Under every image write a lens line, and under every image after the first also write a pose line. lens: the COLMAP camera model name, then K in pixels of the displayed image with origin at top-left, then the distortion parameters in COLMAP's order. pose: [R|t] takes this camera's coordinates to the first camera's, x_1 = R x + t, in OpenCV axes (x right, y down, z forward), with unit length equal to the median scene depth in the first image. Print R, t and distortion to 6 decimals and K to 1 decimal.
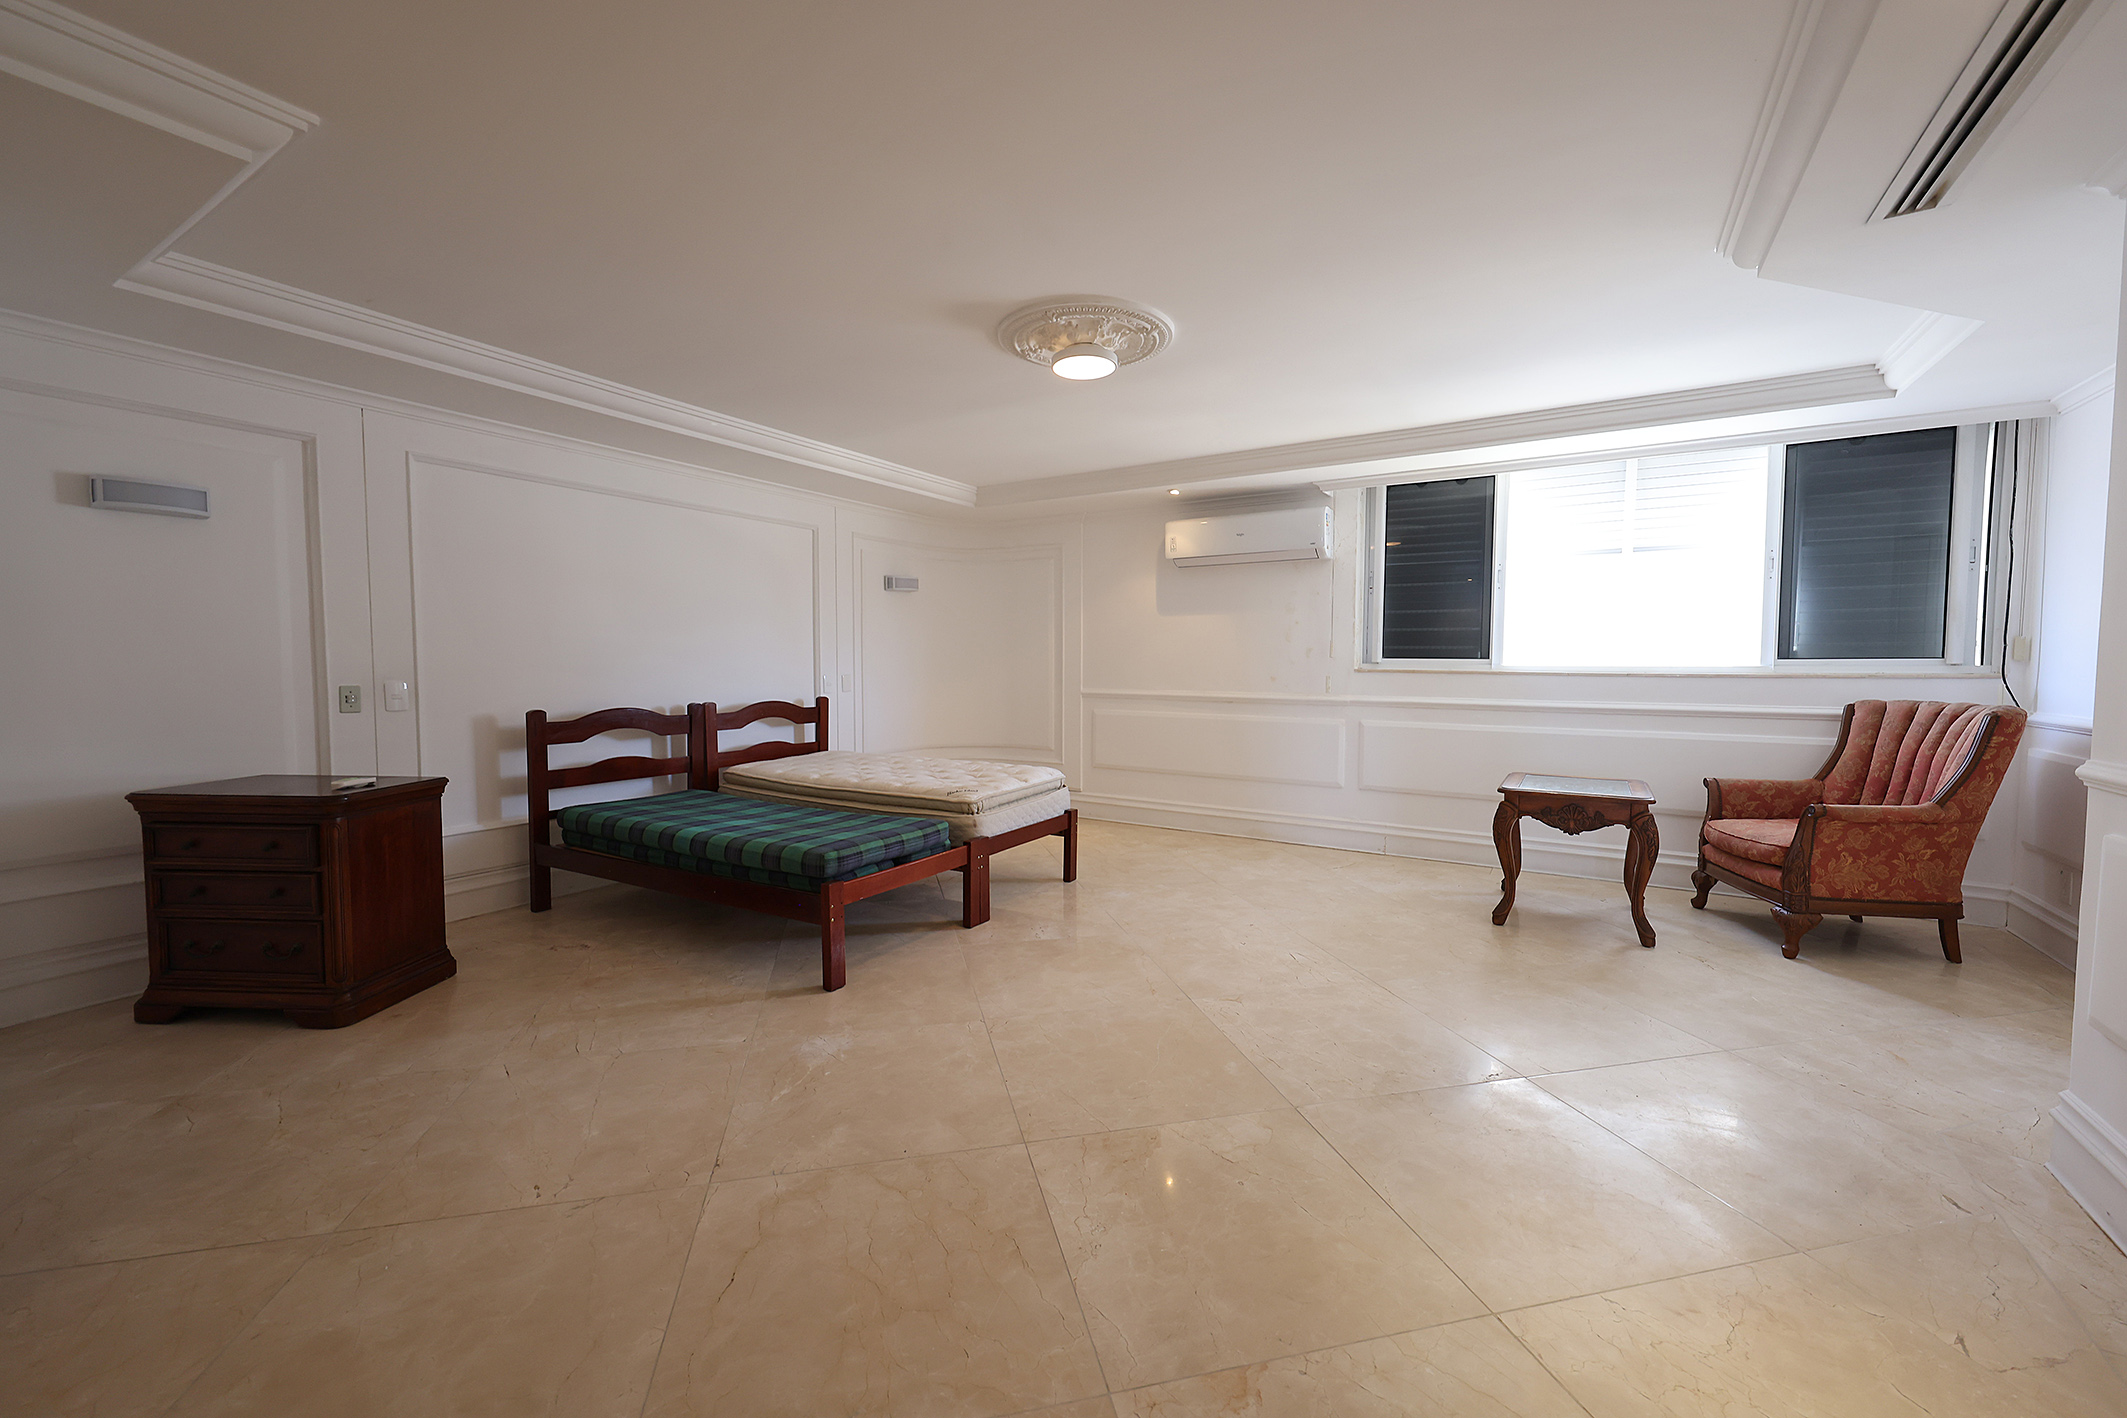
lens RADIAL K [[841.4, 0, 1067.4], [0, 841.4, 704.5], [0, 0, 1]] dist [-0.000209, -0.000008]
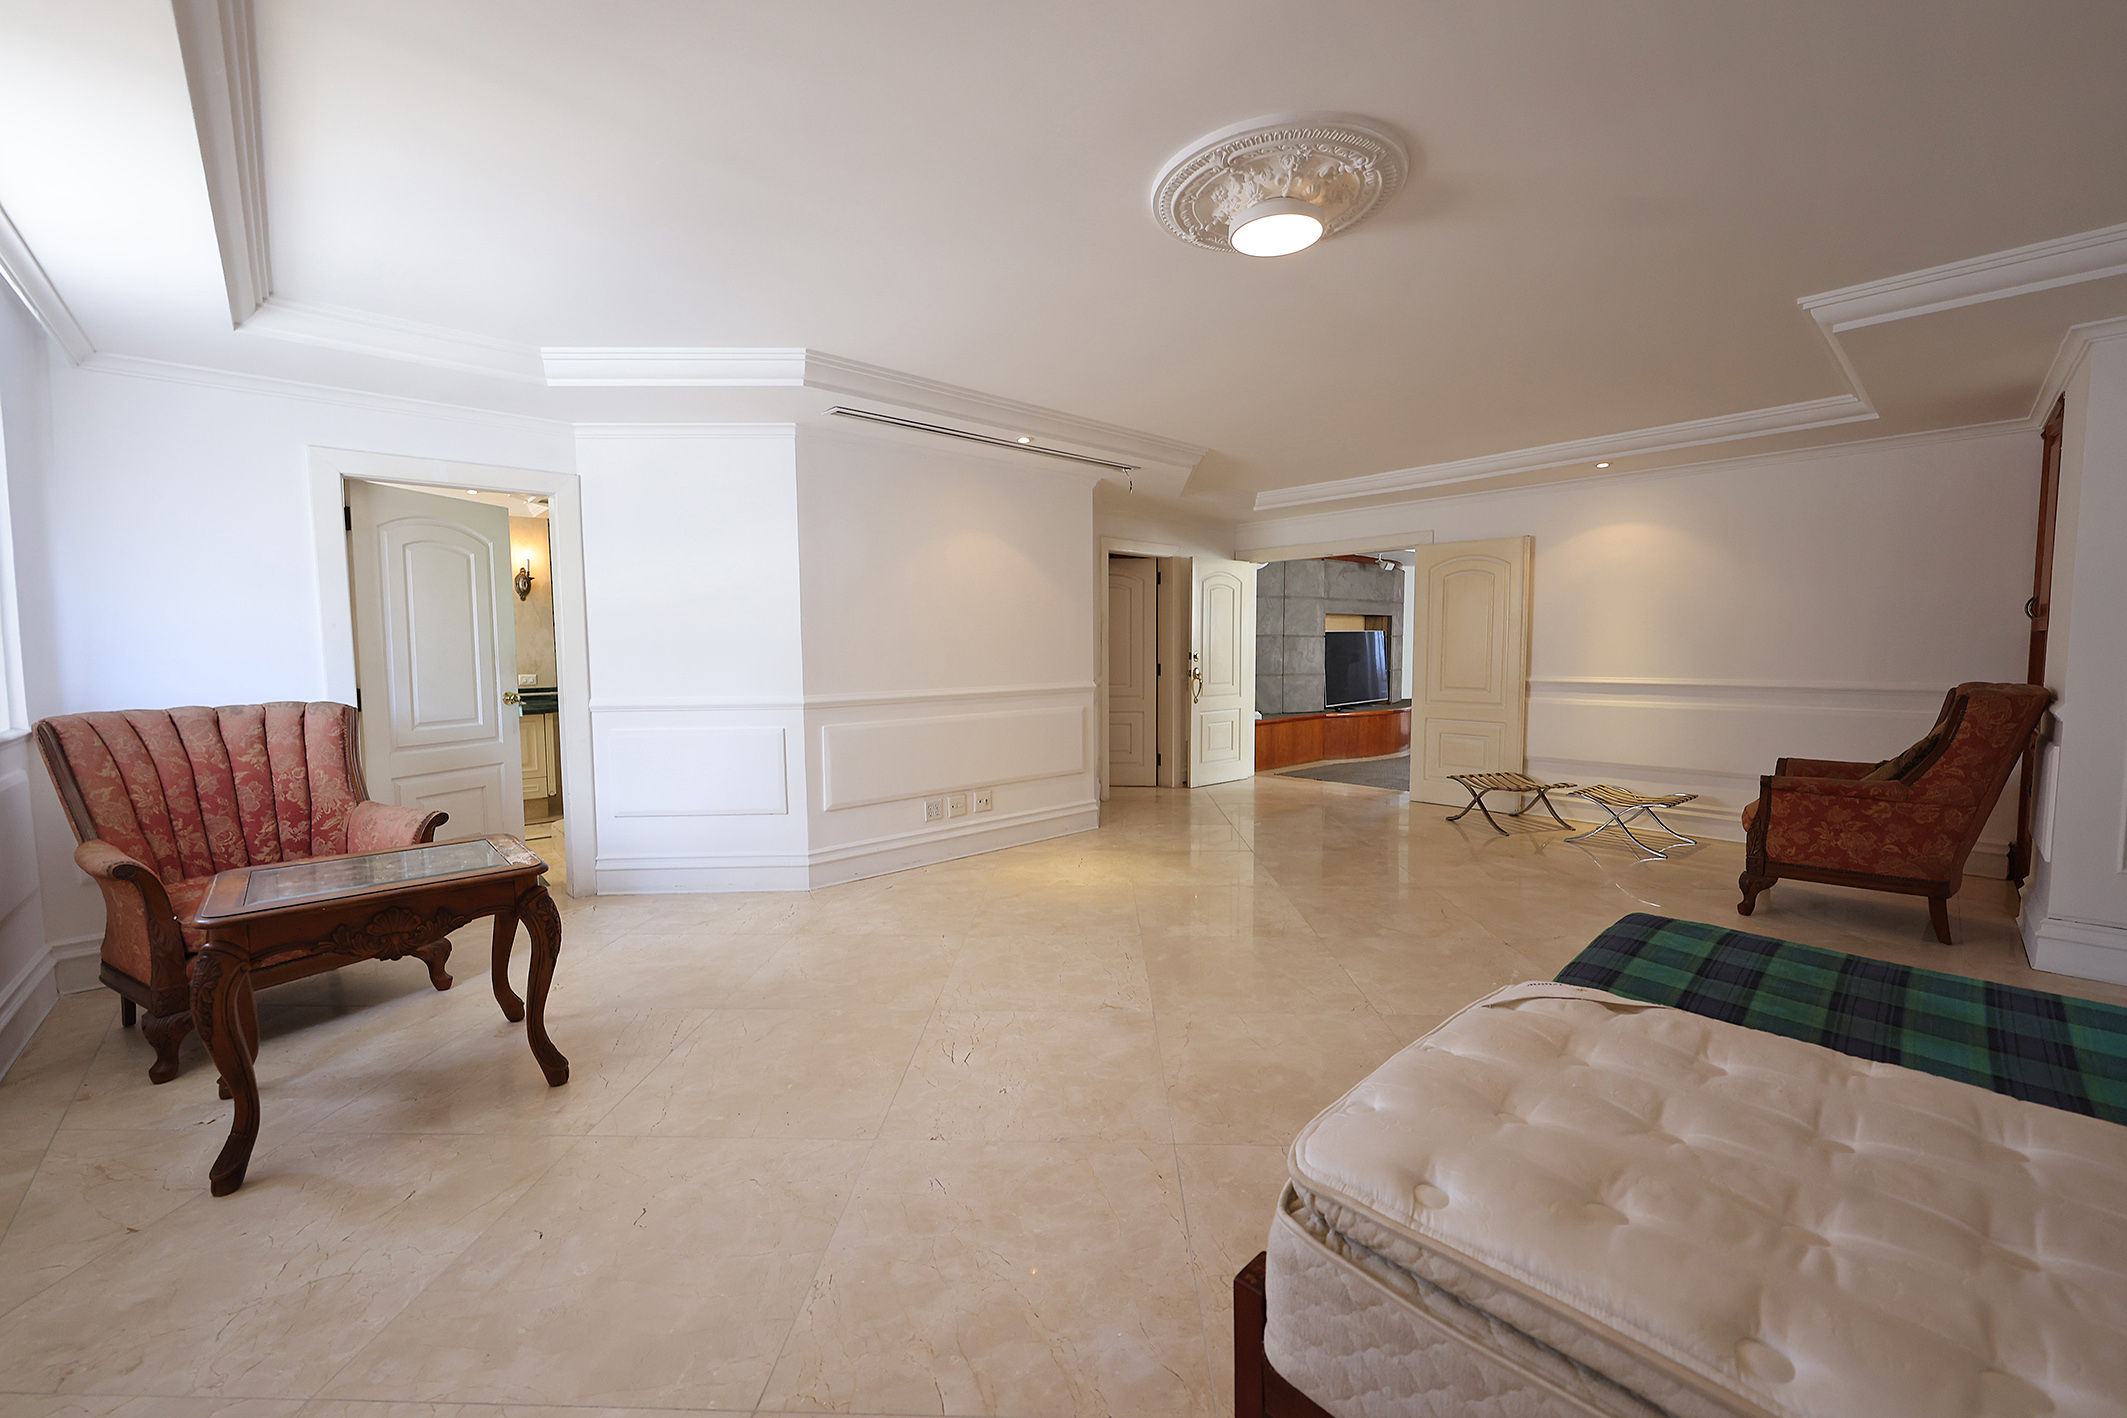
lens RADIAL K [[841.4, 0, 1059.8], [0, 841.4, 706.6], [0, 0, 1]] dist [-0.000209, -0.000008]
pose [[-0.961453, -0.012957, 0.274663, -0.006418], [0.021254, 0.992399, 0.121214, -0.106499], [-0.274146, 0.122379, -0.953870, 1.966831]]
